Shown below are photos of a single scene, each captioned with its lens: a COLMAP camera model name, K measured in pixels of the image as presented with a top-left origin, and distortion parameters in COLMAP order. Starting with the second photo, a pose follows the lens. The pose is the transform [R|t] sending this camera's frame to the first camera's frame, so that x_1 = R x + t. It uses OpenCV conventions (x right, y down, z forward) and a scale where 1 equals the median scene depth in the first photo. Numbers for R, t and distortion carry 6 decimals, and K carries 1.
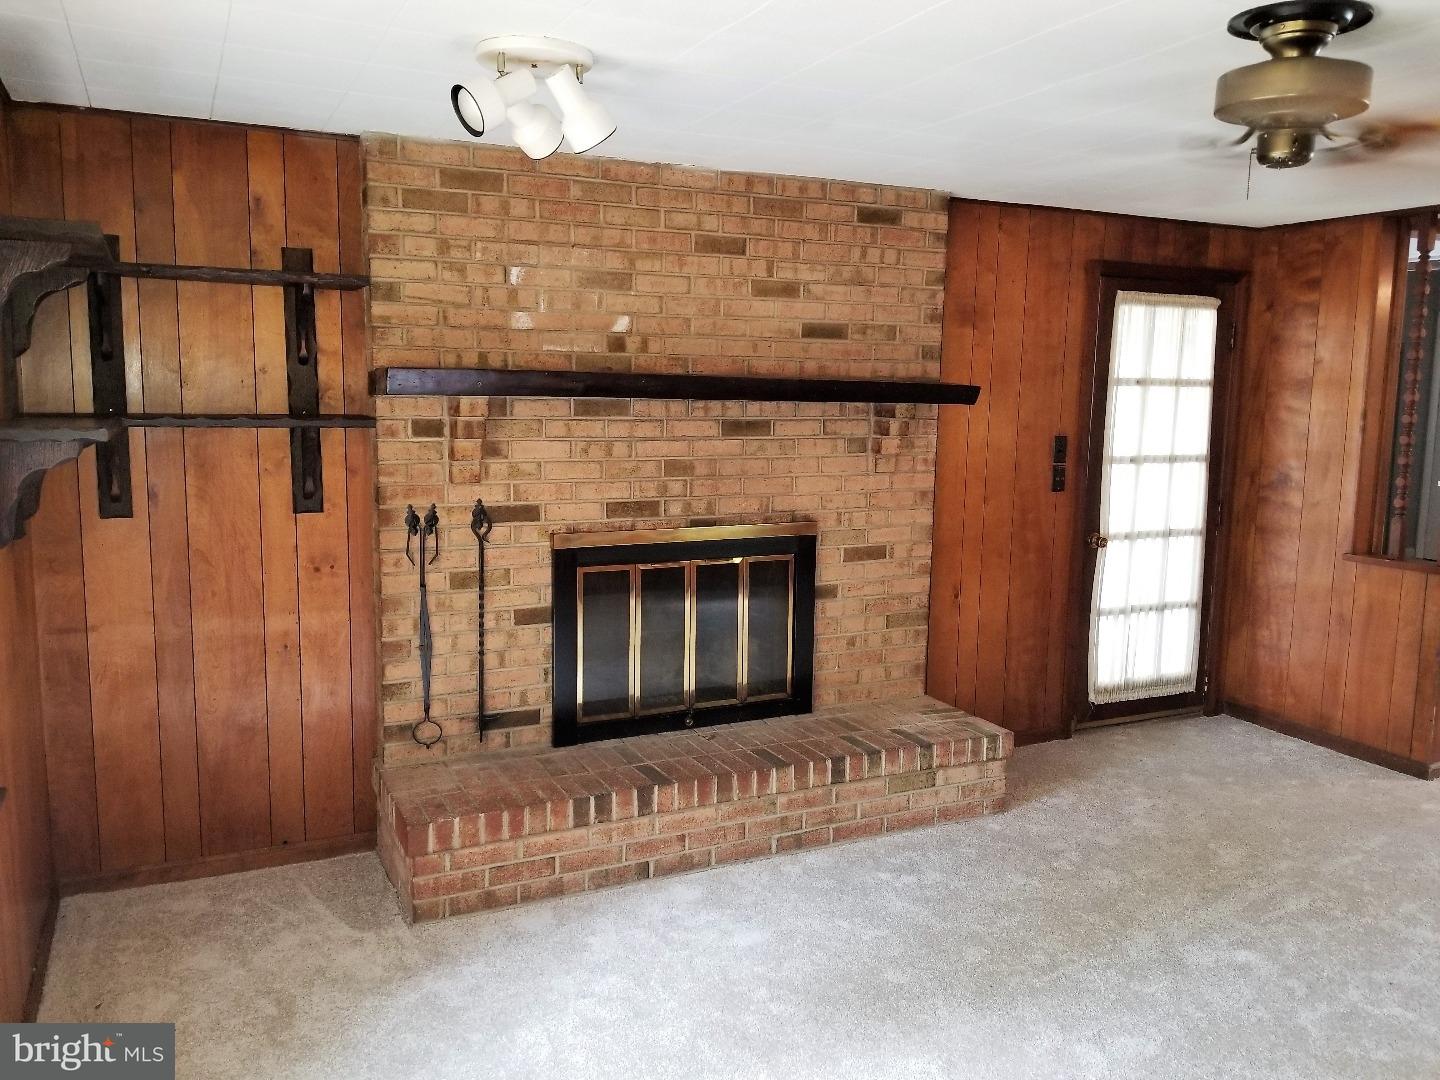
lens RADIAL K [[1127.7, 0, 716.5], [0, 1127.7, 529.0], [0, 0, 1]] dist [0.038839, -0.087085]
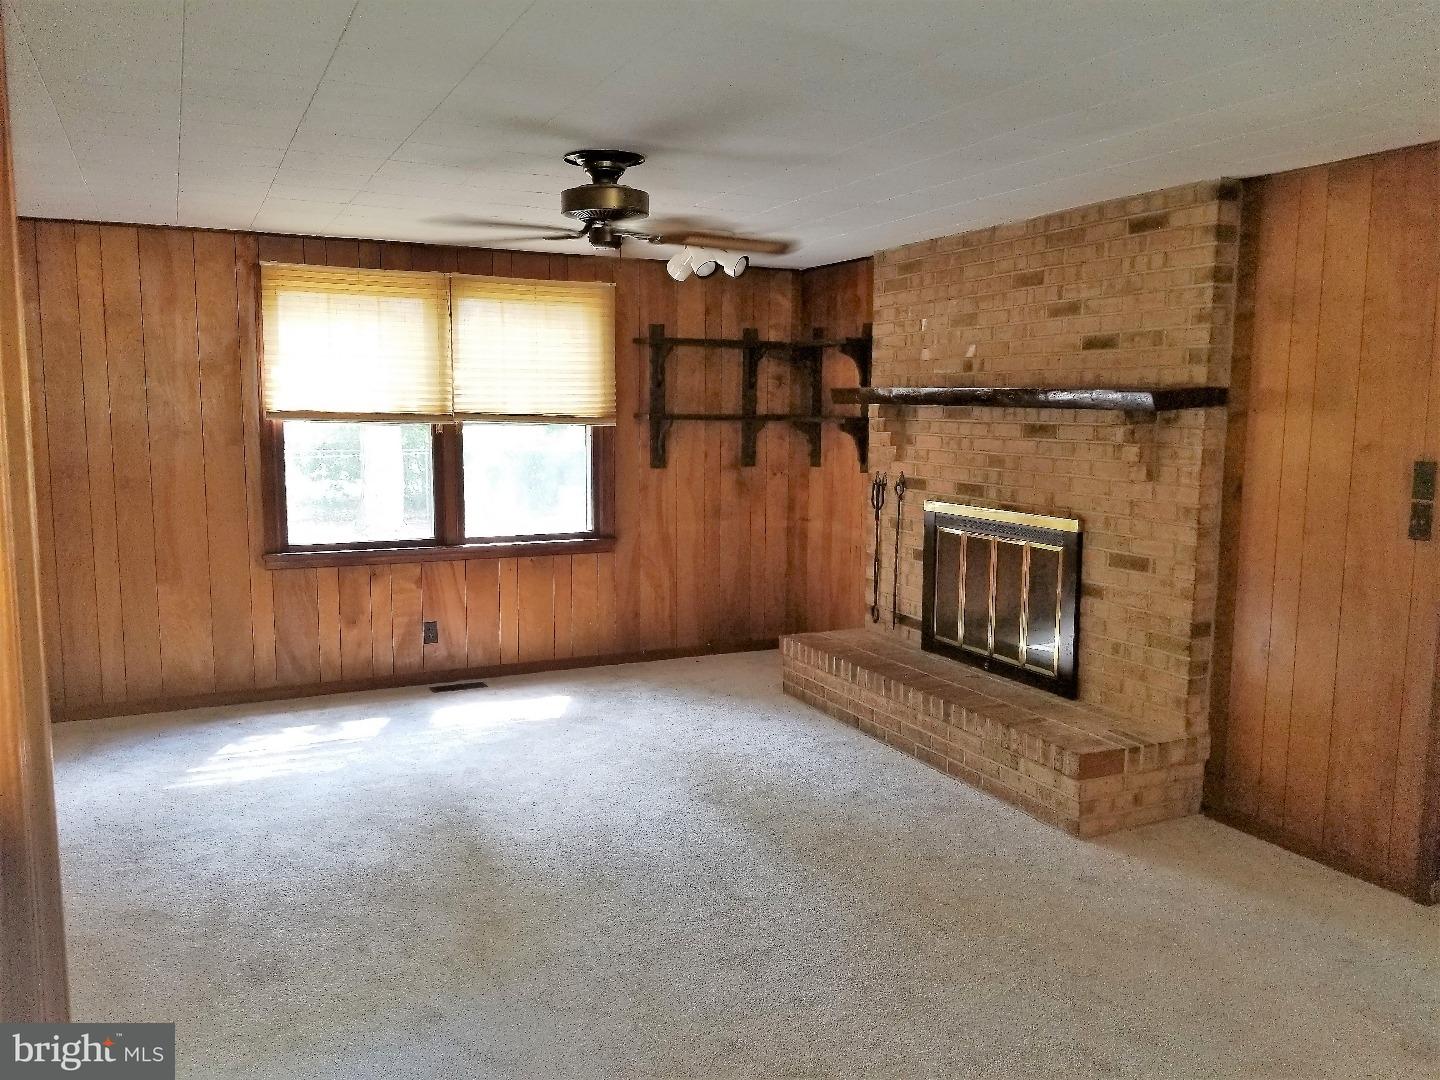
lens RADIAL K [[1127.7, 0, 713.3], [0, 1127.7, 547.4], [0, 0, 1]] dist [0.038839, -0.087085]
pose [[-0.011966, 0.108748, -0.993997, 1.217688], [-0.145576, 0.983288, 0.109329, -0.050575], [0.989275, 0.146010, 0.004065, 0.683629]]
